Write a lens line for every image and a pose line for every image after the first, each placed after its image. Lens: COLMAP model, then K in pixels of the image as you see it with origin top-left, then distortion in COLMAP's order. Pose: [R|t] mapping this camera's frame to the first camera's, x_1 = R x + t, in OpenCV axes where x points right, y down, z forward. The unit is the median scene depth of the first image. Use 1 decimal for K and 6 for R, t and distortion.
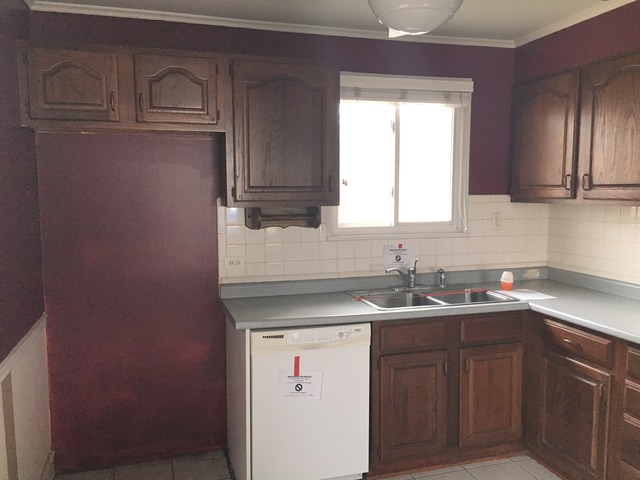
lens RADIAL K [[541.9, 0, 318.9], [0, 541.9, 242.2], [0, 0, 1]] dist [0.098088, -0.065501]
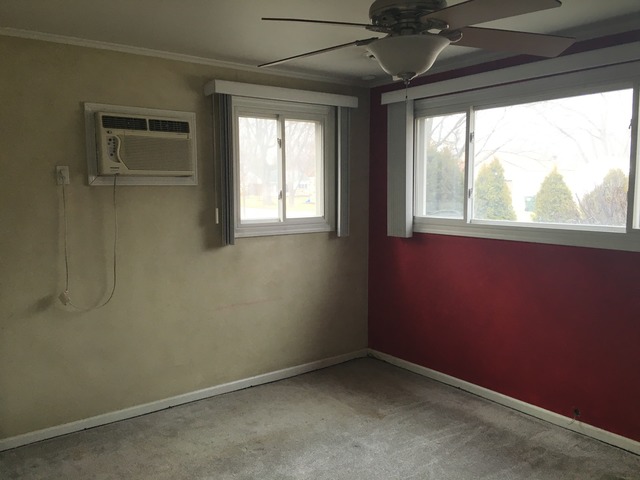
lens RADIAL K [[541.9, 0, 320.2], [0, 541.9, 240.6], [0, 0, 1]] dist [0.098088, -0.065501]
pose [[0.978159, -0.028104, 0.205947, -0.039116], [0.027458, 0.999605, 0.005996, 0.011232], [-0.206035, -0.000210, 0.978545, -0.262825]]
